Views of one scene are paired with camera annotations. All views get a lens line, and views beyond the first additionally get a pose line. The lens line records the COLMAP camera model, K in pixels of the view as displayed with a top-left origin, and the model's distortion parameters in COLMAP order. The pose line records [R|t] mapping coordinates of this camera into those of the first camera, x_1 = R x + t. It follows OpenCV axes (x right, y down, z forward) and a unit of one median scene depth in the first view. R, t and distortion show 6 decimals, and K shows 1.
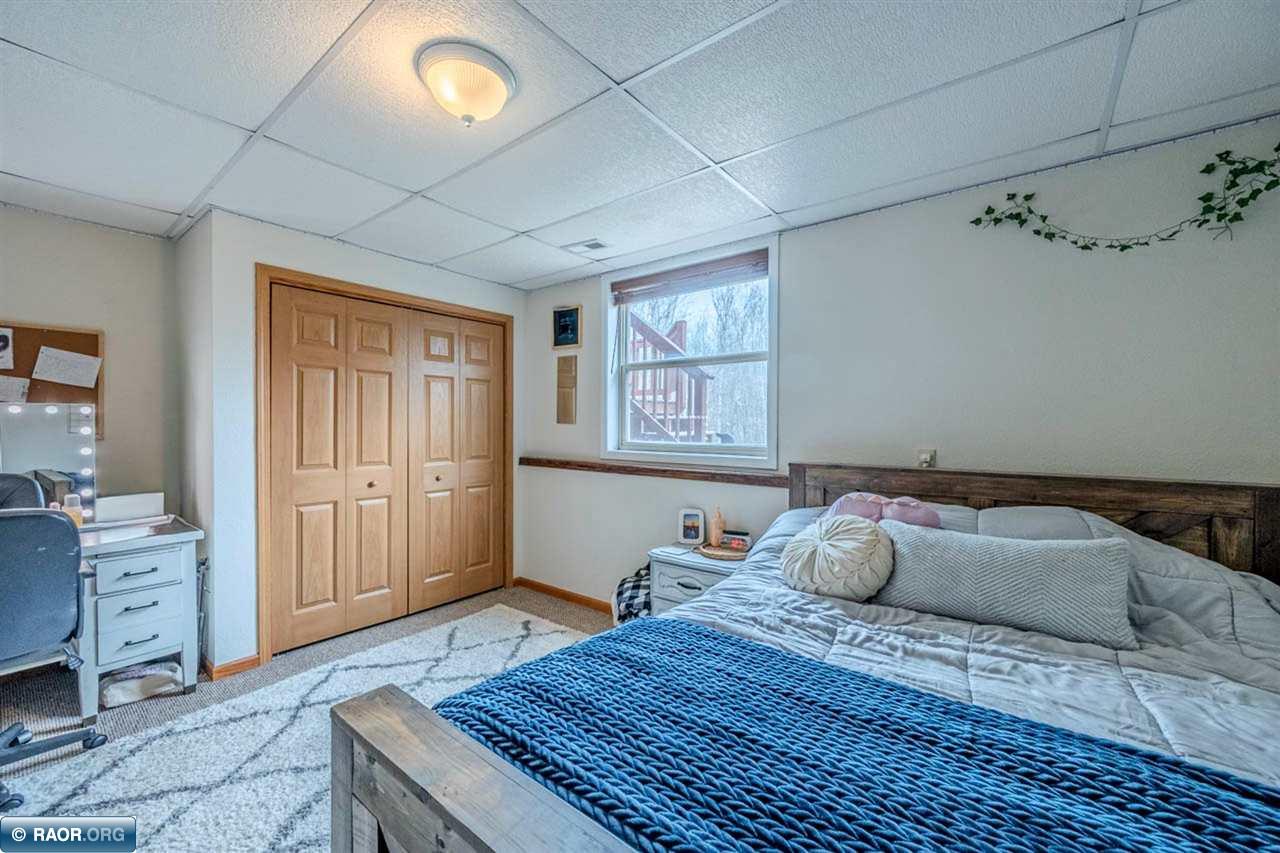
lens RADIAL K [[502.5, 0, 638.3], [0, 502.5, 426.8], [0, 0, 1]] dist [-0.001379, 0.000100]
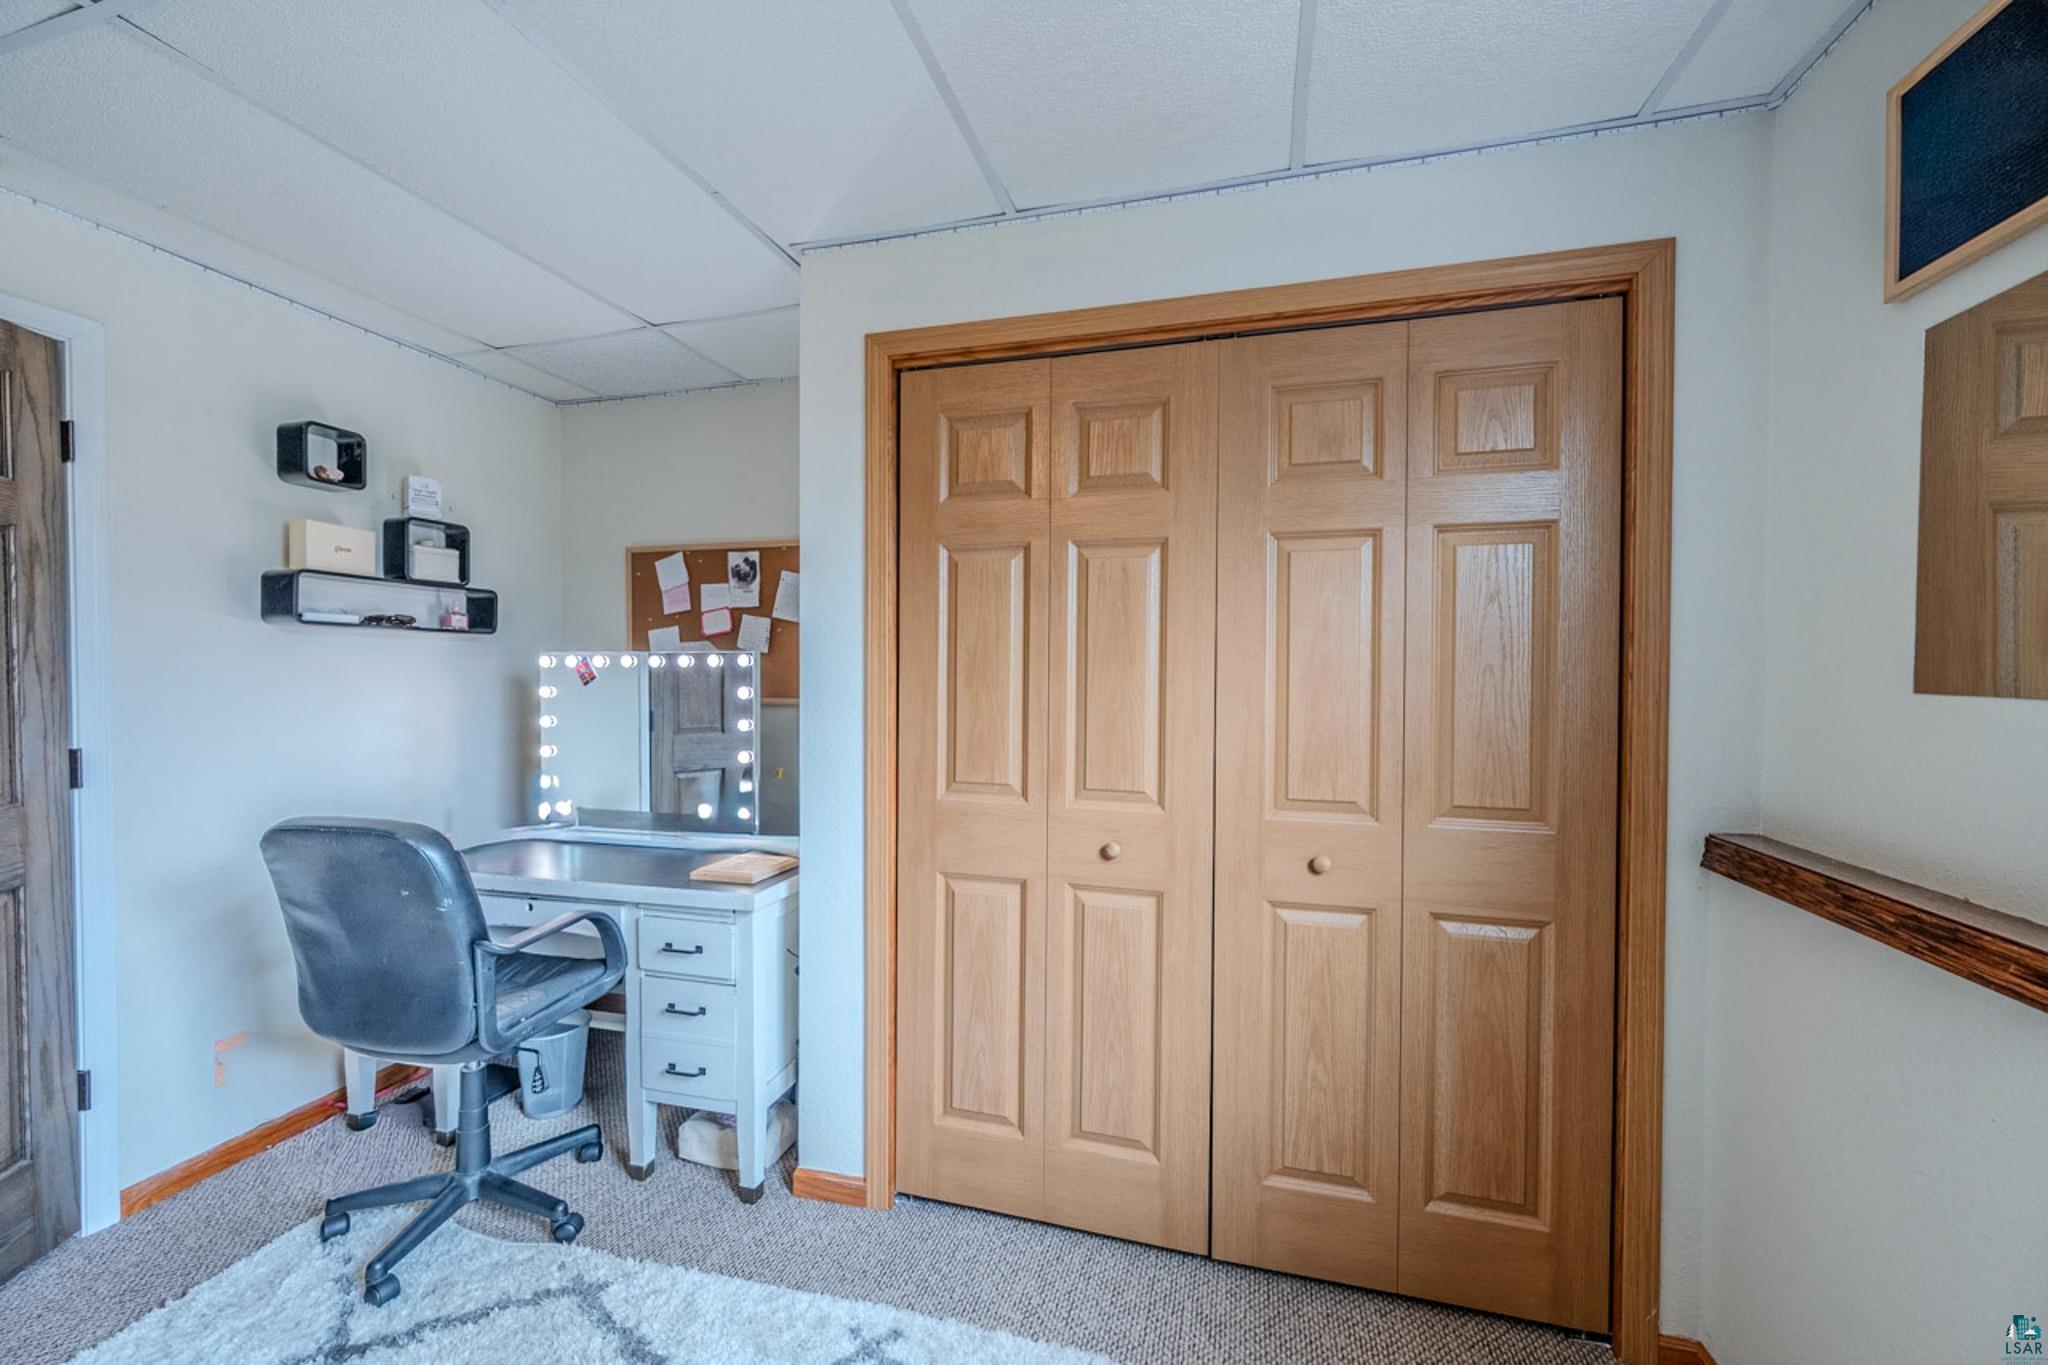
lens RADIAL K [[804.0, 0, 1017.6], [0, 804.0, 686.8], [0, 0, 1]] dist [-0.001379, 0.000100]
pose [[0.382523, 0.010532, -0.923886, -0.019639], [-0.012058, 0.999907, 0.006406, -0.008780], [0.923867, 0.008690, 0.382615, 0.760340]]
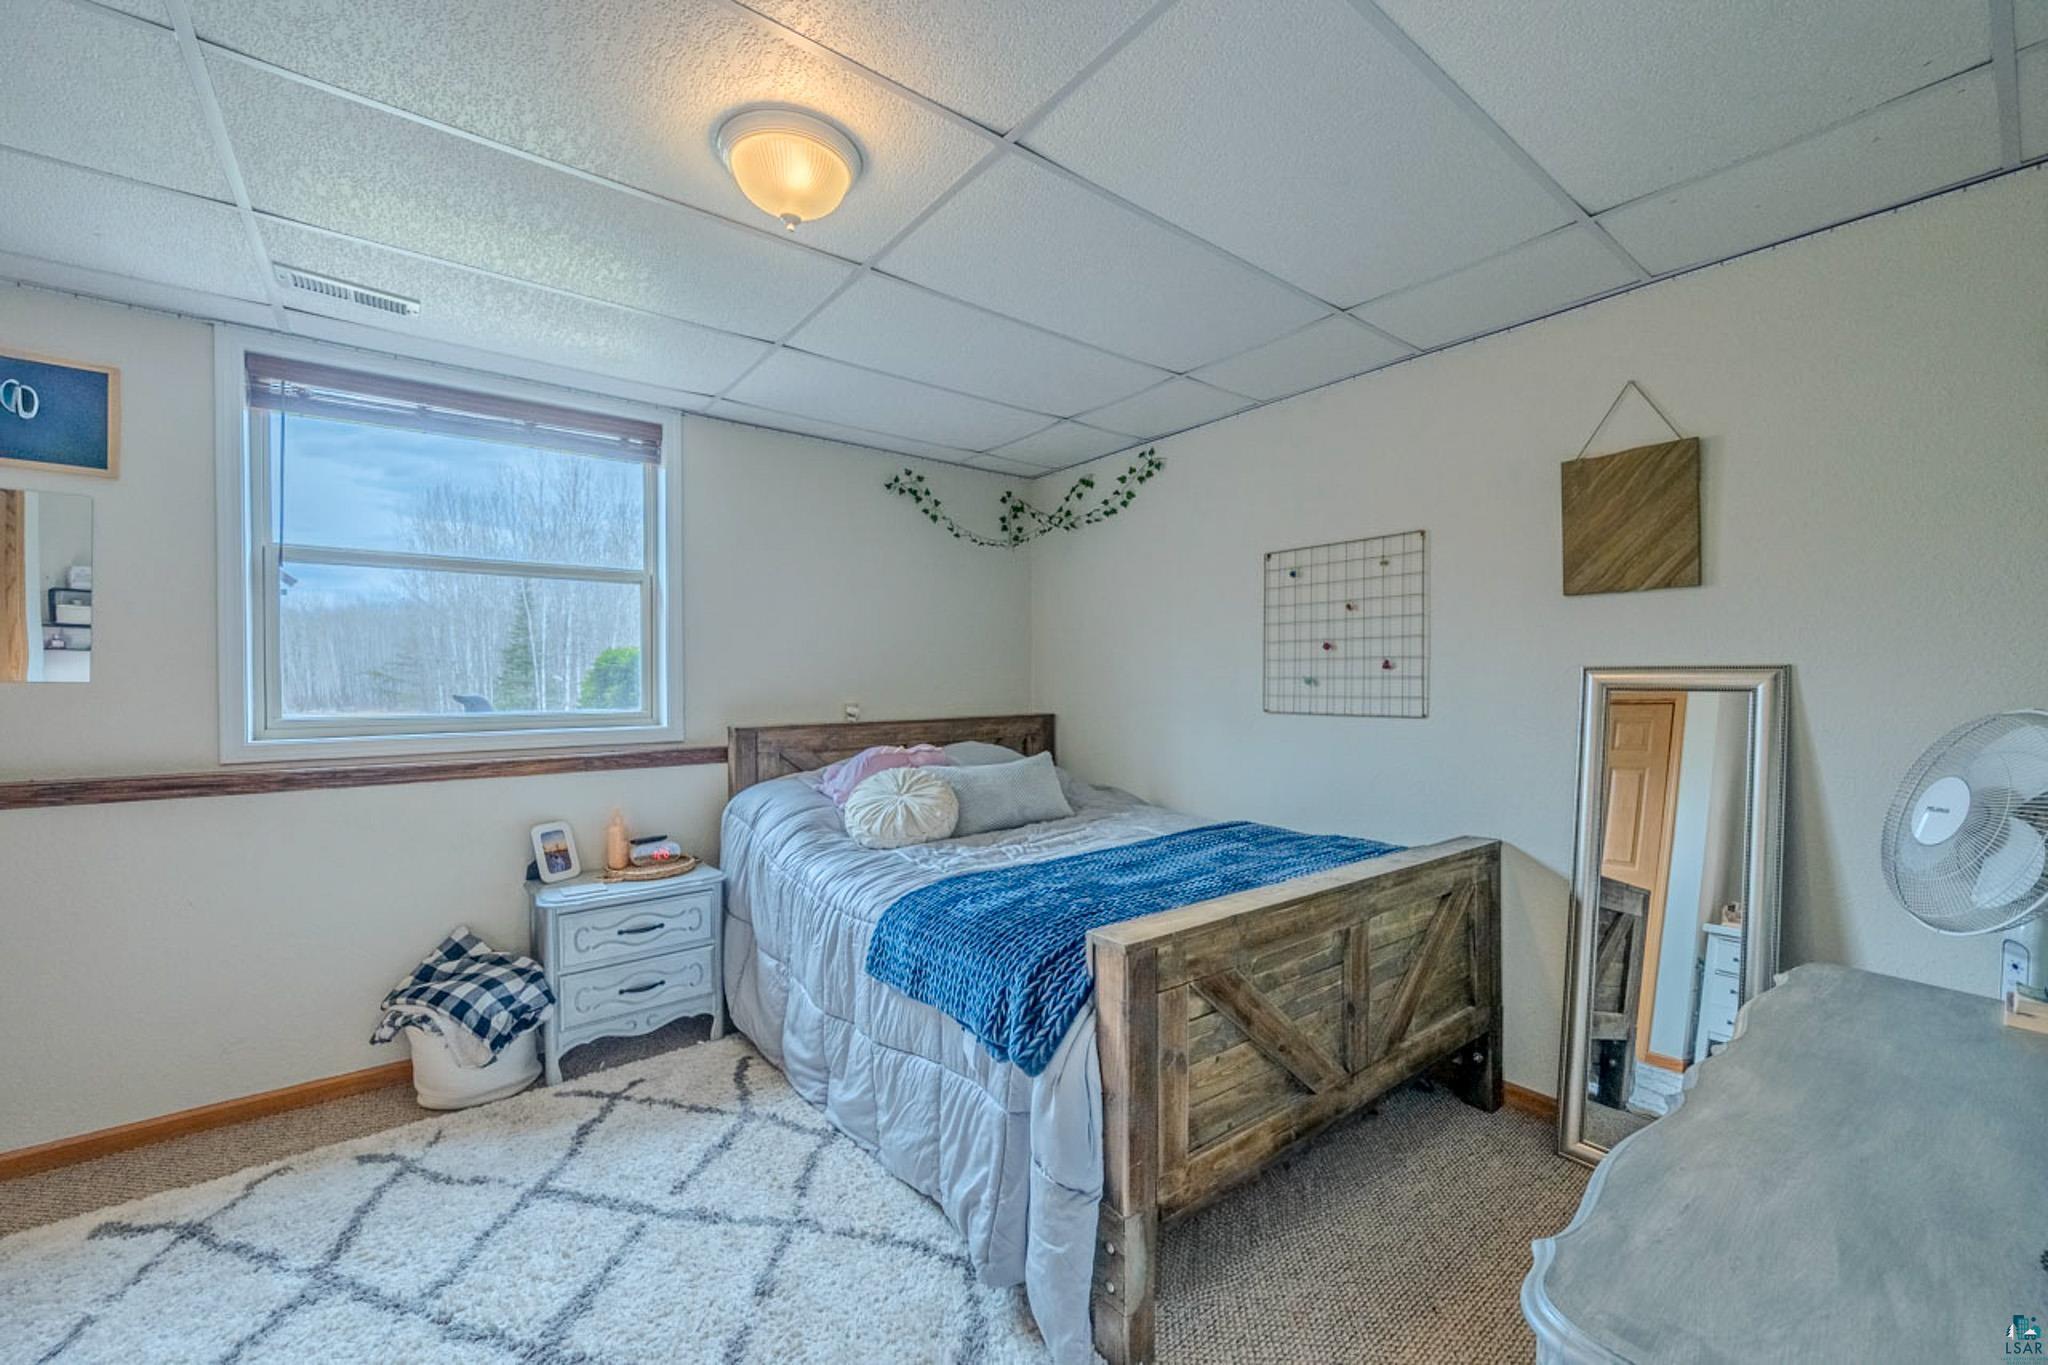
lens RADIAL K [[804.0, 0, 1021.2], [0, 804.0, 682.0], [0, 0, 1]] dist [-0.001379, 0.000100]
pose [[0.244165, -0.013319, 0.969642, -0.674392], [0.008974, 0.999894, 0.011475, -0.007780], [-0.969692, 0.005900, 0.244259, 0.232604]]
